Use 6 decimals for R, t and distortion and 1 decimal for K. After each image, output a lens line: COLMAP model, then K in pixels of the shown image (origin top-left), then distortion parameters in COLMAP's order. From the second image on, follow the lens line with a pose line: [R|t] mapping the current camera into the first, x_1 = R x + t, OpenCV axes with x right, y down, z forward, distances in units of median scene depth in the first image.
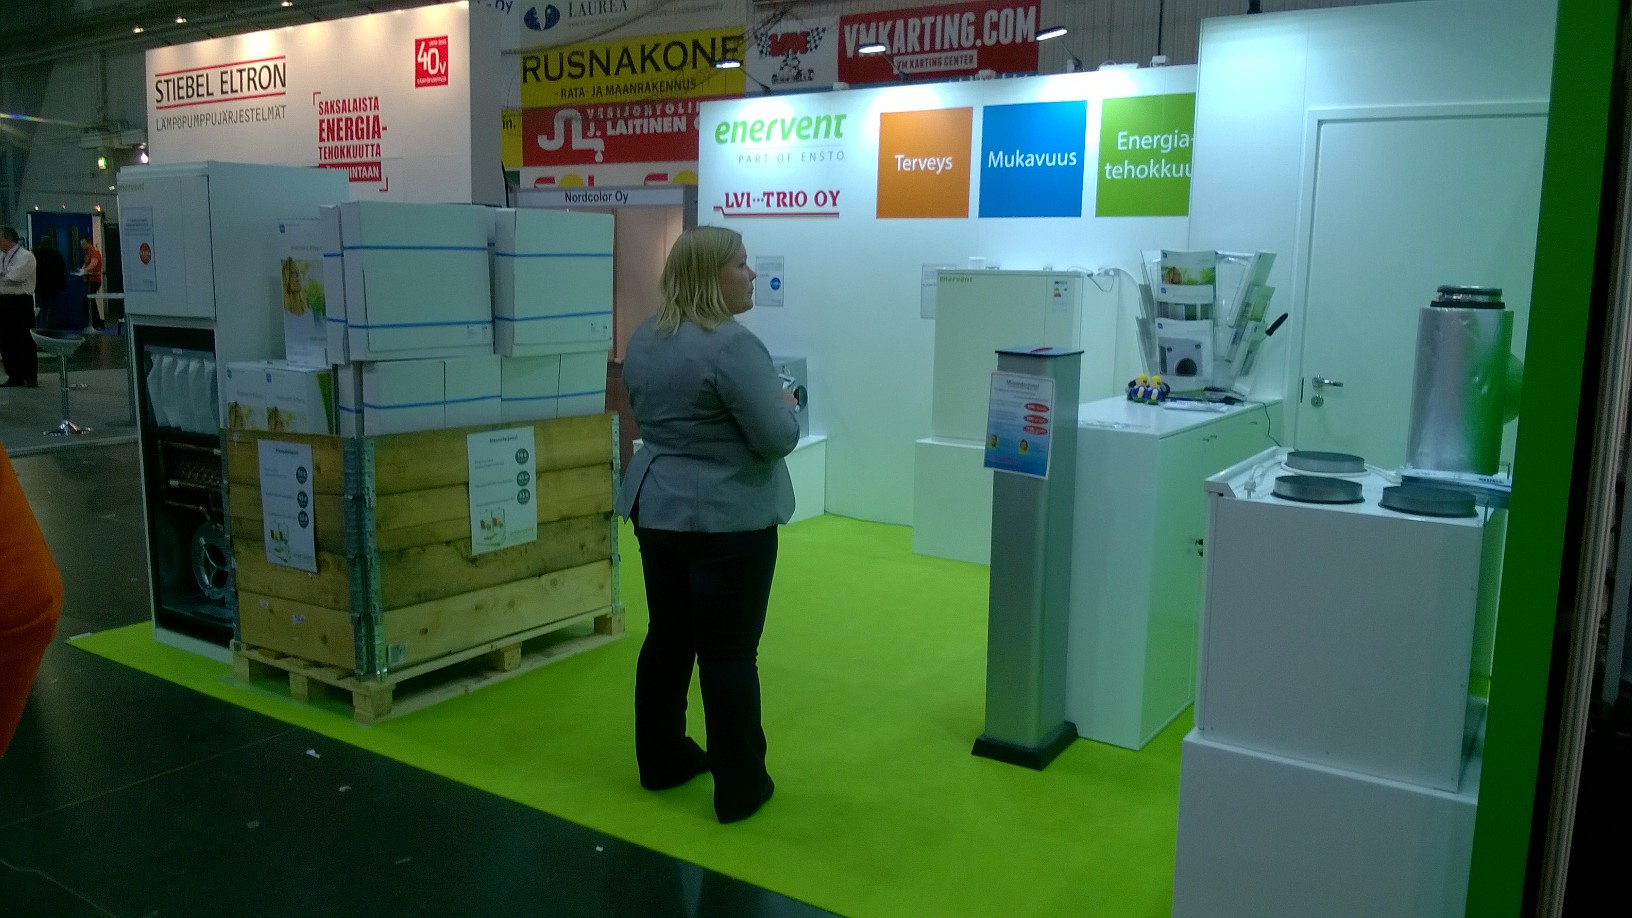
lens RADIAL K [[1230.2, 0, 909.2], [0, 1230.2, 456.9], [0, 0, 1]] dist [0.044047, -0.001446]
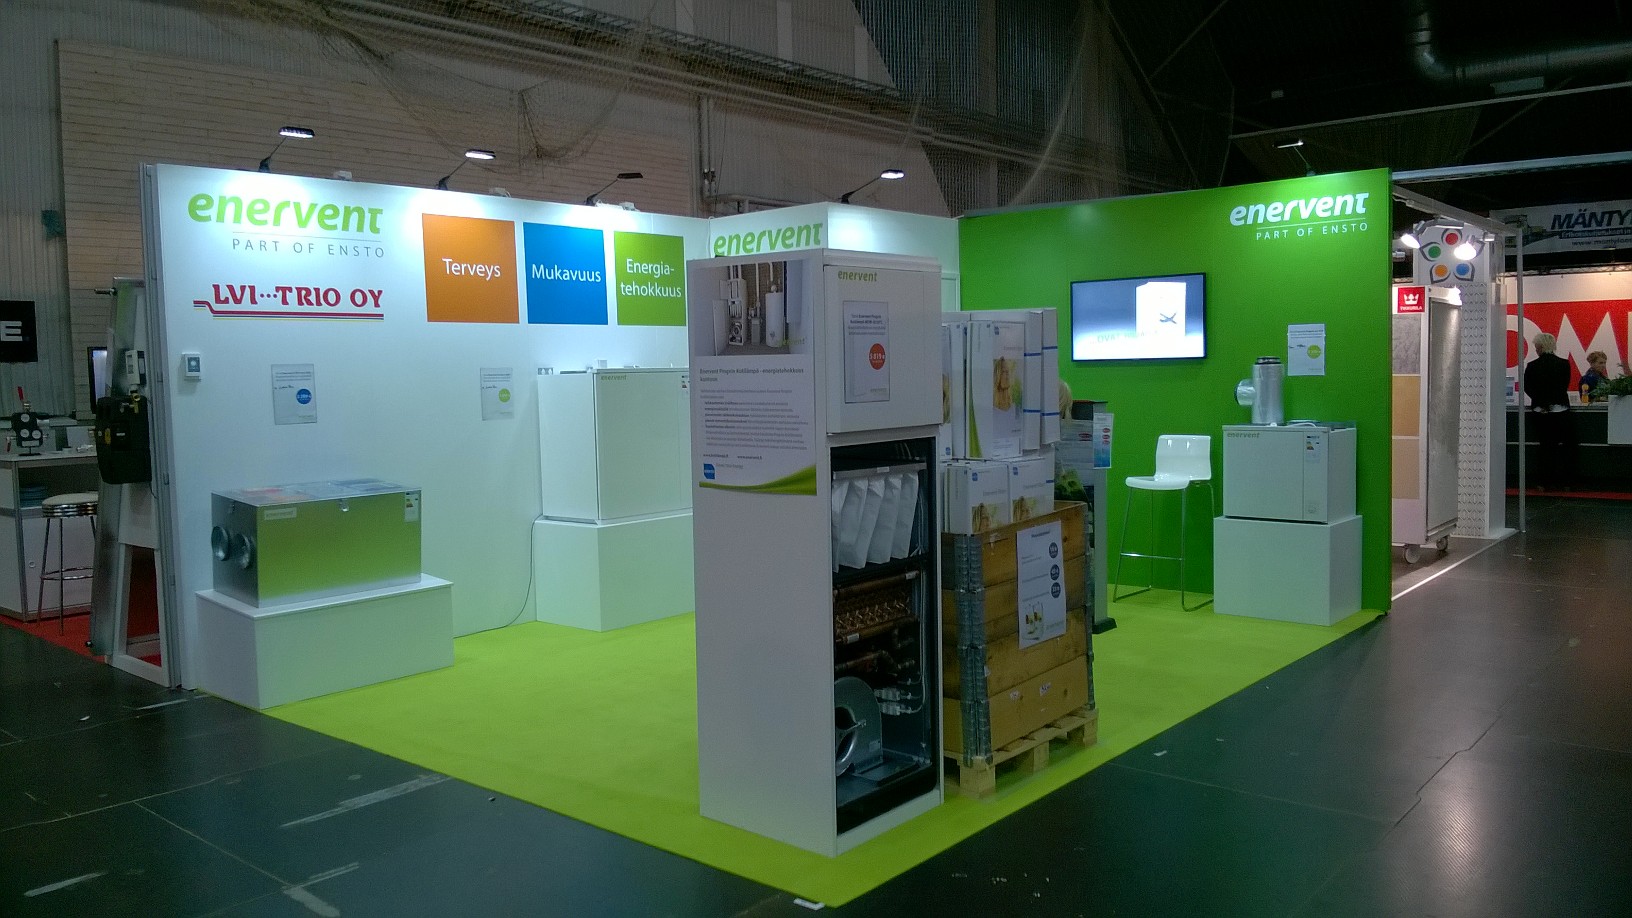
lens RADIAL K [[1198.8, 0, 765.7], [0, 1198.8, 454.3], [0, 0, 1]] dist [-0.001372, -0.007804]
pose [[0.189006, -0.088977, 0.977936, -0.884972], [0.174837, 0.983024, 0.055649, -0.097730], [-0.966286, 0.160461, 0.201354, 0.572582]]
